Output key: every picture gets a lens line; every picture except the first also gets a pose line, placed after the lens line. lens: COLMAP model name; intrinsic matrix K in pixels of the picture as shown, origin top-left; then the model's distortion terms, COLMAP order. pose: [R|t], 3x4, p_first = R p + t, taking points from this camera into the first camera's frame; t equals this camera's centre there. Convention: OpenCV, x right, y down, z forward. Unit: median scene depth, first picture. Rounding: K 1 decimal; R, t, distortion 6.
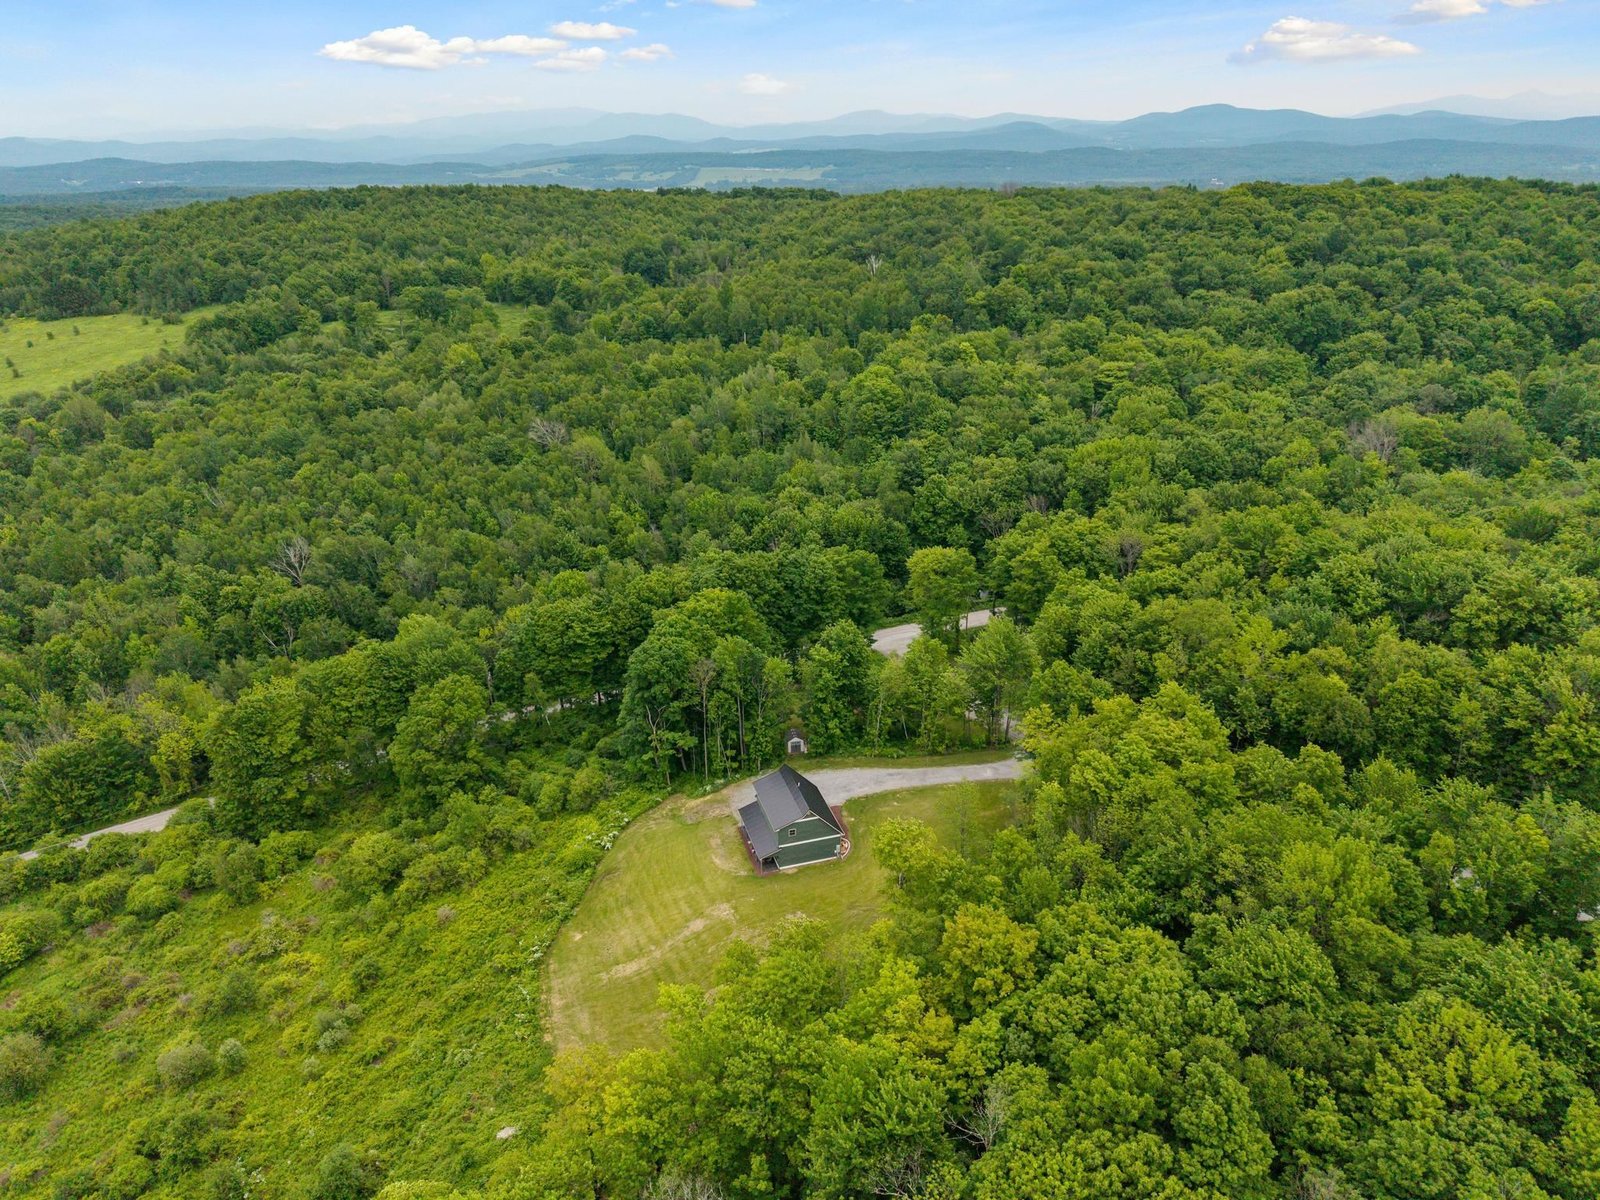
lens RADIAL K [[1091.9, 0, 800.0], [0, 1091.9, 600.0], [0, 0, 1]] dist [0.043348, -0.065919]
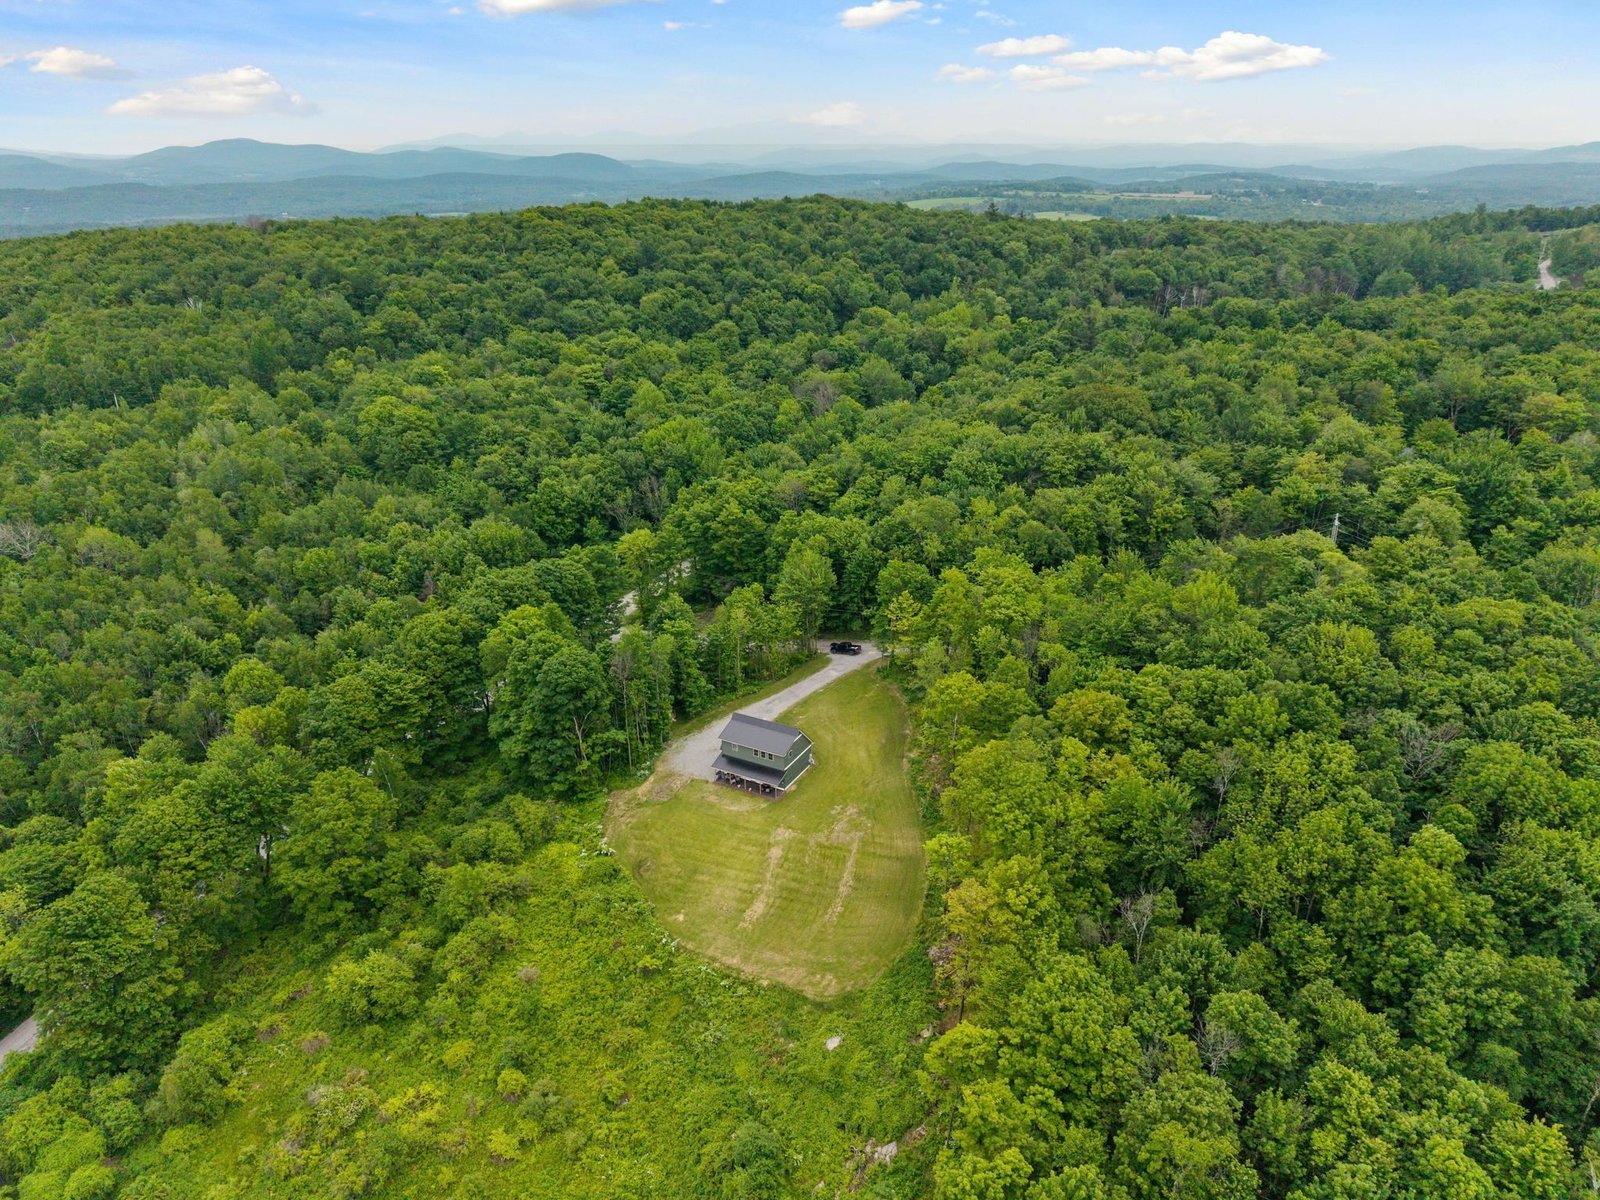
lens RADIAL K [[1091.9, 0, 800.0], [0, 1091.9, 600.0], [0, 0, 1]] dist [0.043348, -0.065919]
pose [[0.706368, -0.260378, 0.658216, -0.594228], [0.277742, 0.957267, 0.080616, -0.027805], [-0.651079, 0.125870, 0.748500, 0.088444]]
